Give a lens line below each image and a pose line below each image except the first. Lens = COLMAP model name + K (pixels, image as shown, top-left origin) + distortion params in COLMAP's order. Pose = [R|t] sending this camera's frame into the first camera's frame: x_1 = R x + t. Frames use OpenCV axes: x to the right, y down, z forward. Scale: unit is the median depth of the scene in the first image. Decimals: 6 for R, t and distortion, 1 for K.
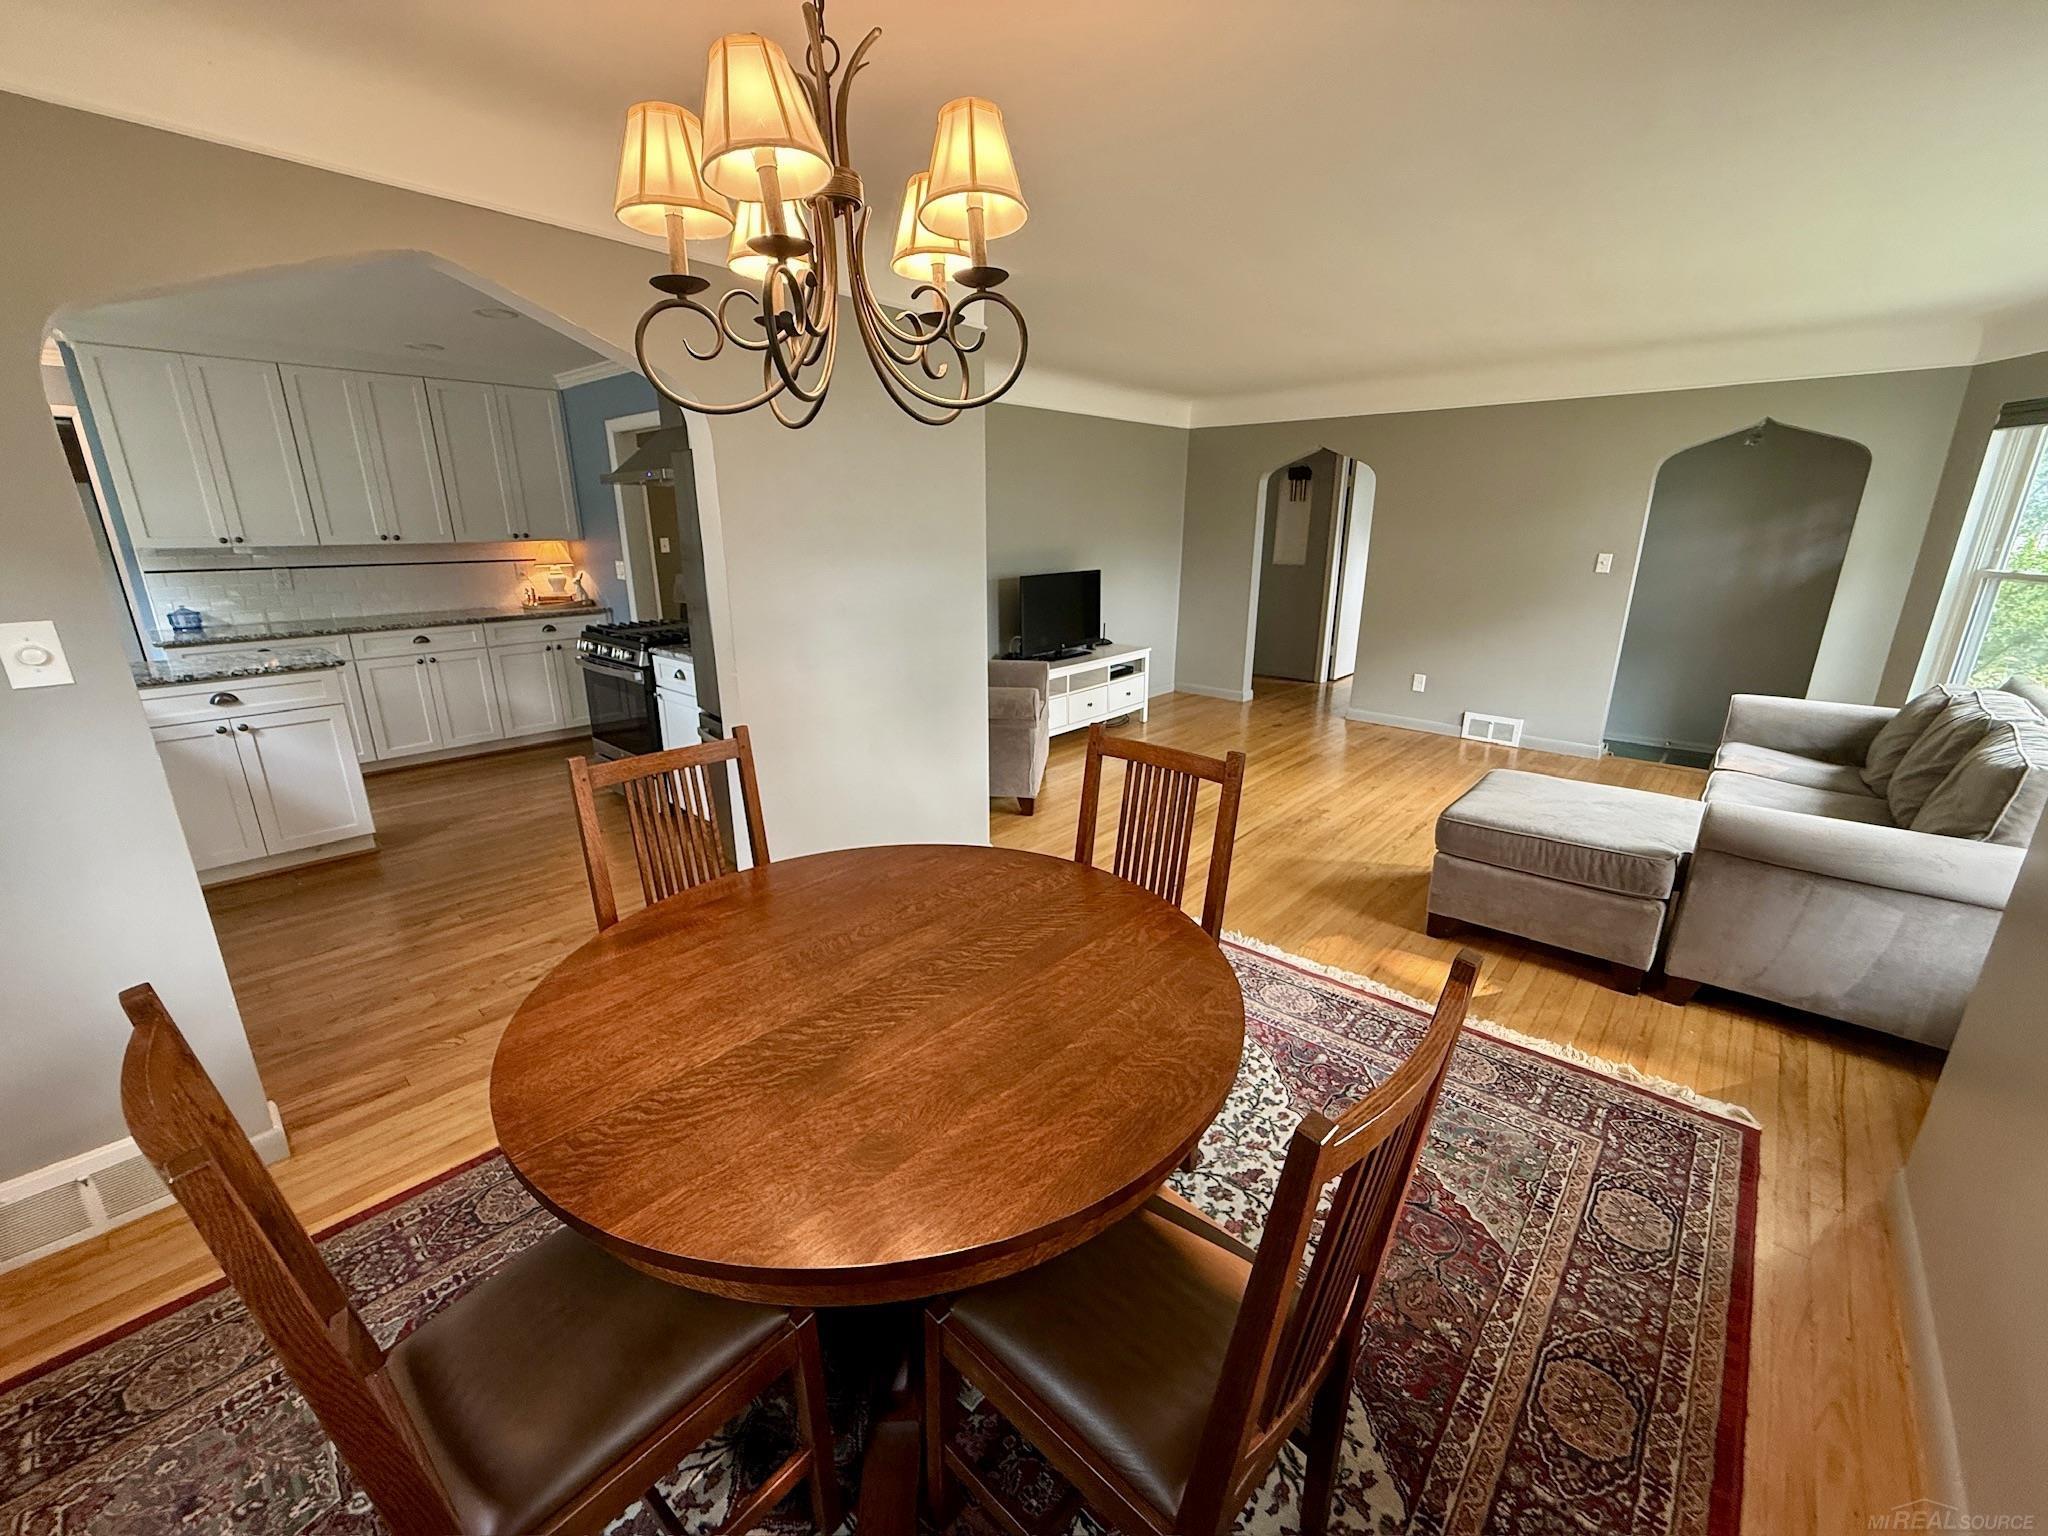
lens RADIAL K [[824.5, 0, 1020.0], [0, 824.5, 768.9], [0, 0, 1]] dist [-0.001654, -0.000264]
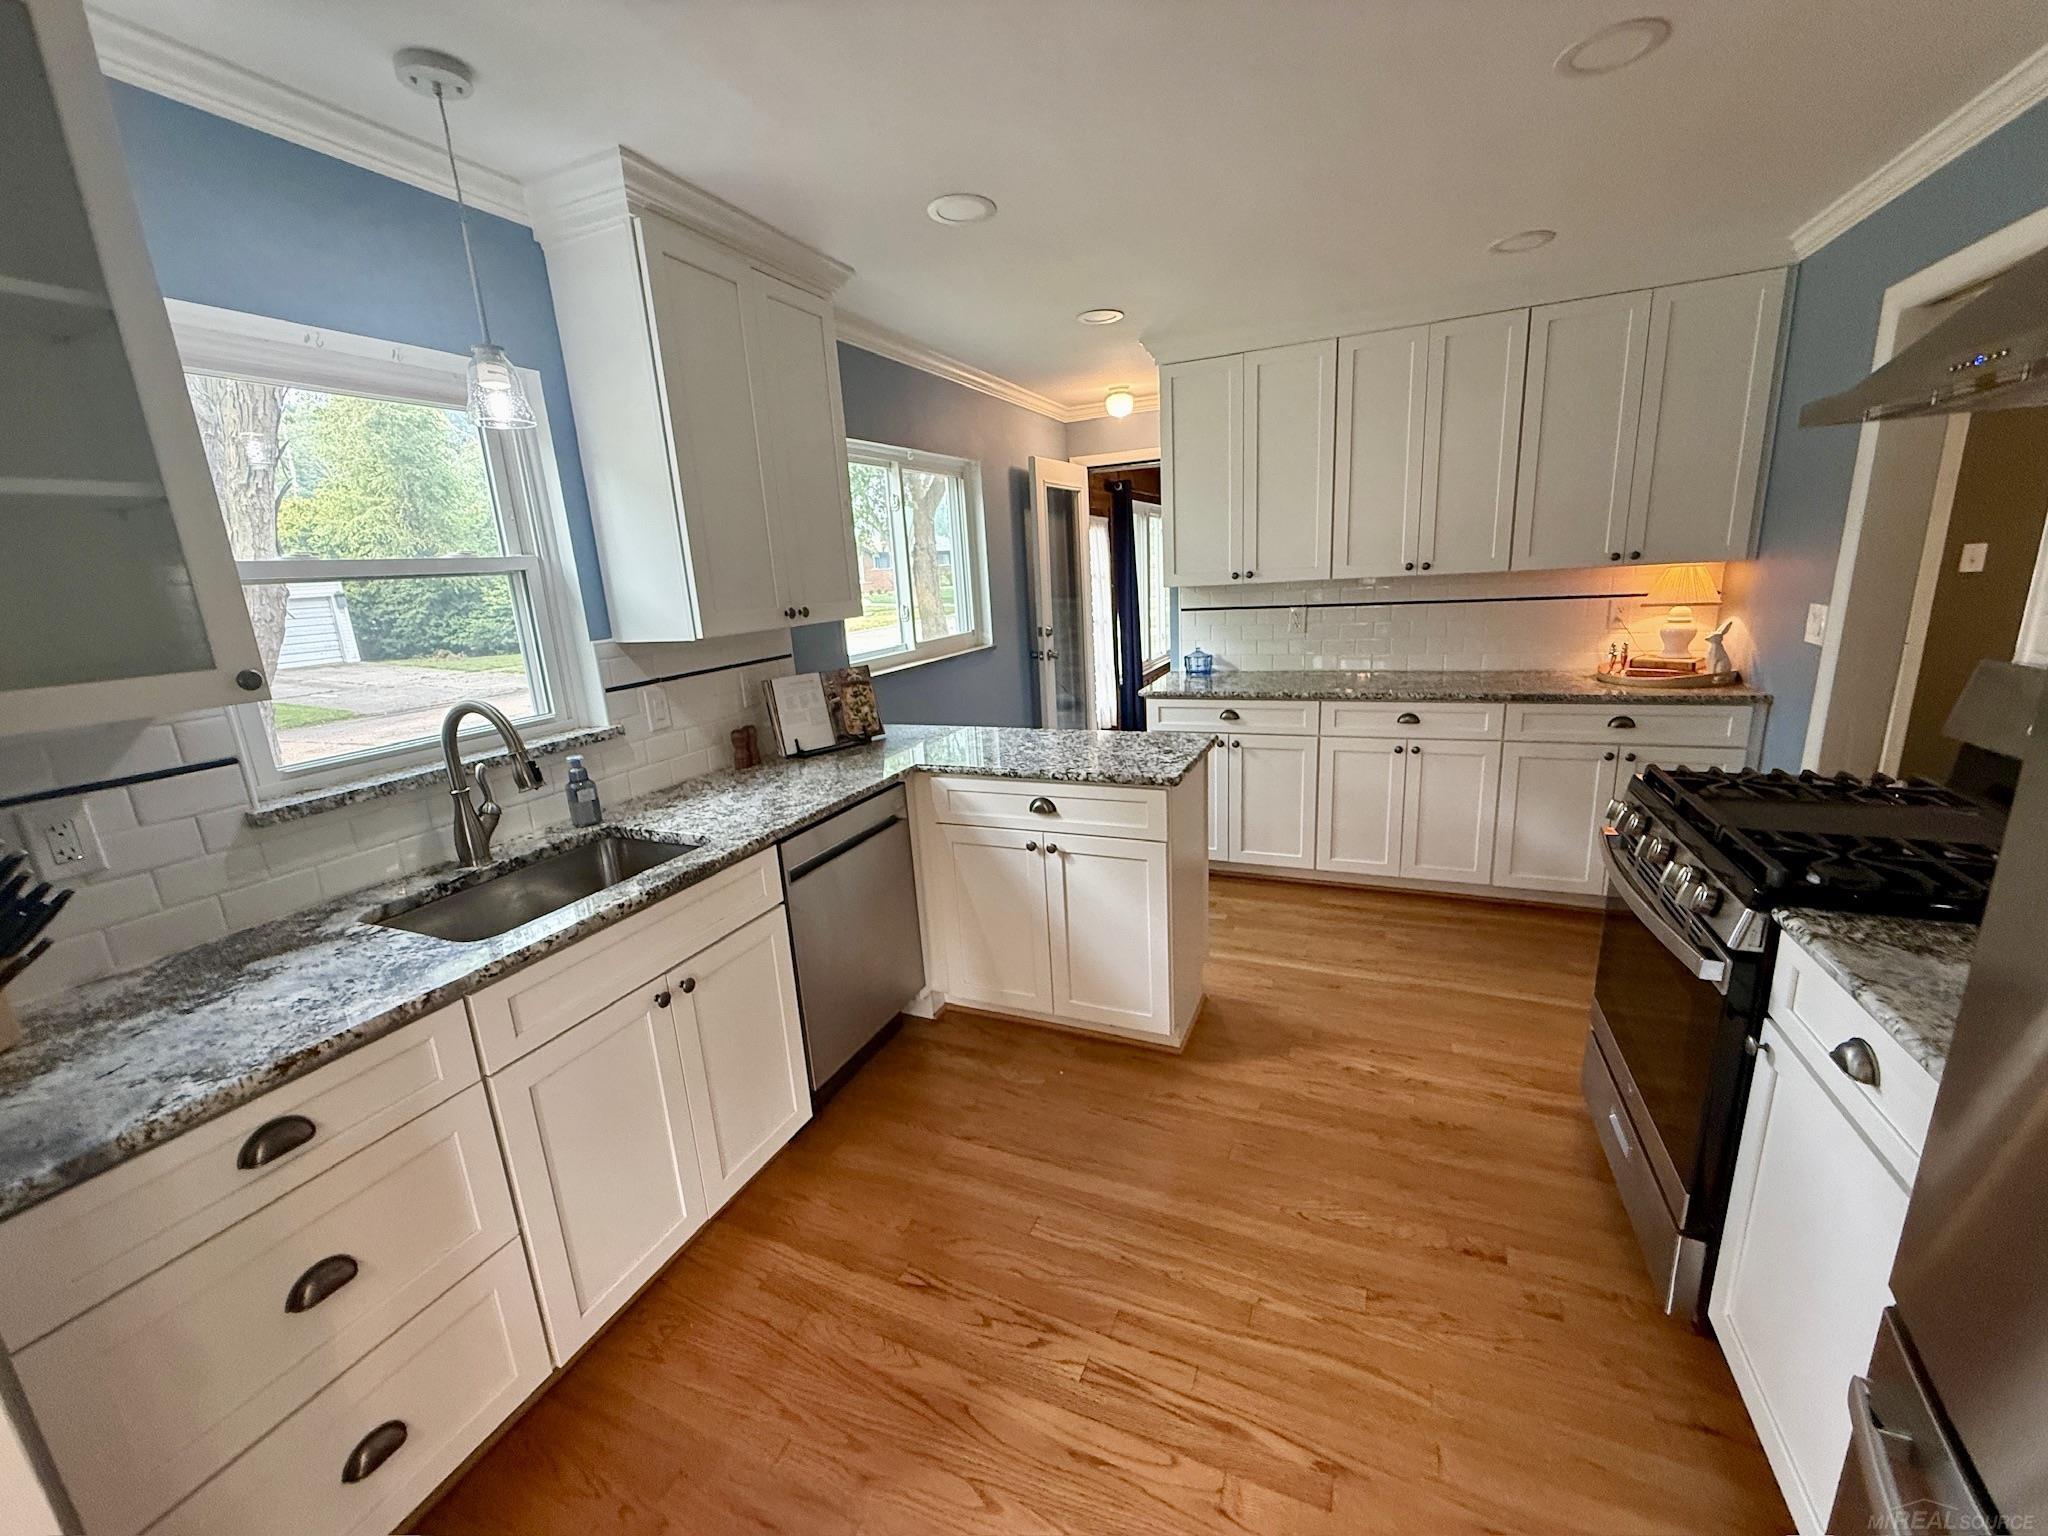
lens RADIAL K [[824.5, 0, 1017.4], [0, 824.5, 767.7], [0, 0, 1]] dist [-0.001654, -0.000264]
pose [[0.325057, 0.208196, -0.922493, -0.204275], [-0.217153, 0.965833, 0.141459, -0.143431], [0.920425, 0.154340, 0.359161, 0.472552]]
